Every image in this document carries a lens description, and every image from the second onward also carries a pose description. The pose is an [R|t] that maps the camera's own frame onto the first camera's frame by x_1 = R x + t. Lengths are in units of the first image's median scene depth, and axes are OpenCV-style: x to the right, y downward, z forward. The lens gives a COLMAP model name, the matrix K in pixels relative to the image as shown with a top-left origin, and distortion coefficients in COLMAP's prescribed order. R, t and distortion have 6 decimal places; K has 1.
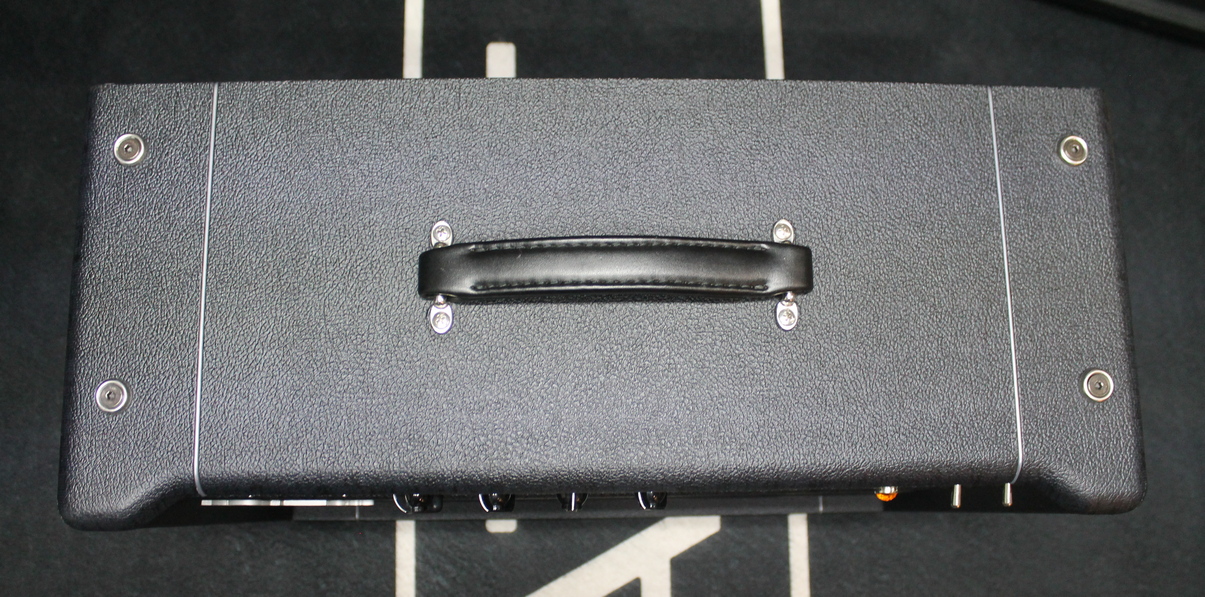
lens RADIAL K [[1022.9, 0, 610.1], [0, 1022.9, 294.6], [0, 0, 1]] dist [-0.079656, 0.026016]
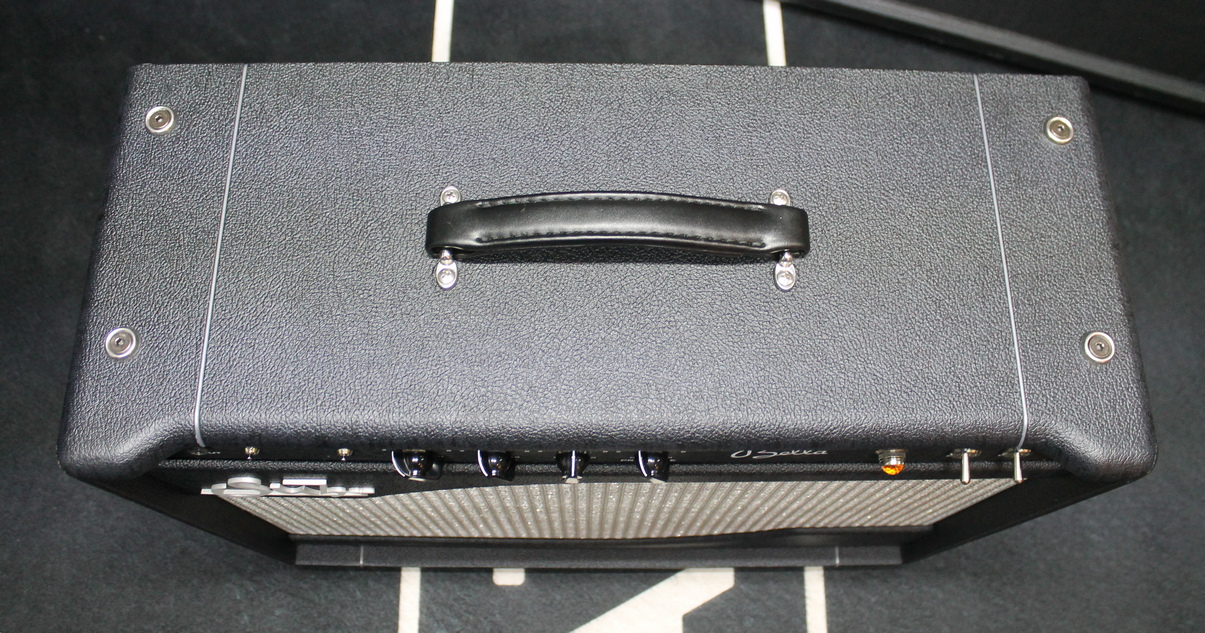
lens RADIAL K [[1017.8, 0, 616.0], [0, 1017.8, 267.3], [0, 0, 1]] dist [-0.087983, 0.055384]
pose [[0.999796, 0.004411, -0.019733, 0.023869], [-0.007938, 0.983187, -0.182427, 0.193154], [0.018596, 0.182546, 0.983021, -0.000673]]
